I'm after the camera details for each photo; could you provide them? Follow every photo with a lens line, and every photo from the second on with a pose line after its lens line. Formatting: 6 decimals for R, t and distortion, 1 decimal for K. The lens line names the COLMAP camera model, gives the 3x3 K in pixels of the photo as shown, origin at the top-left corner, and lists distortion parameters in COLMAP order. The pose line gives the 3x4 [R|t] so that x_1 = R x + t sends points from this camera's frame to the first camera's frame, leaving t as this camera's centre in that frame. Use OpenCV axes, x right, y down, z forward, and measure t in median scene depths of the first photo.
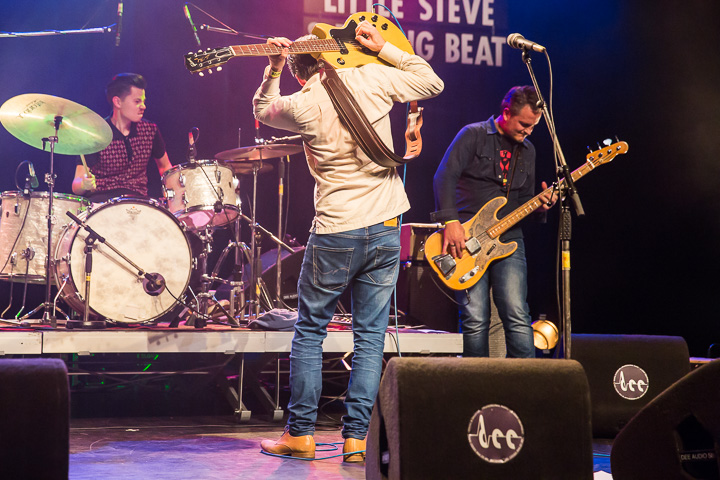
lens RADIAL K [[1563.6, 0, 347.0], [0, 1563.6, 217.8], [0, 0, 1]] dist [0.297830, -0.002522]
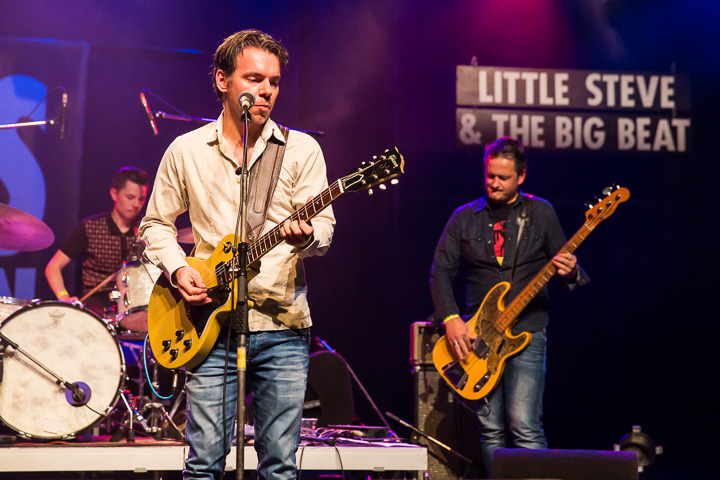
lens RADIAL K [[1563.6, 0, 347.0], [0, 1563.6, 217.8], [0, 0, 1]] dist [0.297830, -0.002522]
pose [[0.967381, -0.035377, -0.250842, 0.252492], [0.017201, 0.997088, -0.074288, 0.010706], [0.252740, 0.067550, 0.965173, 0.140503]]
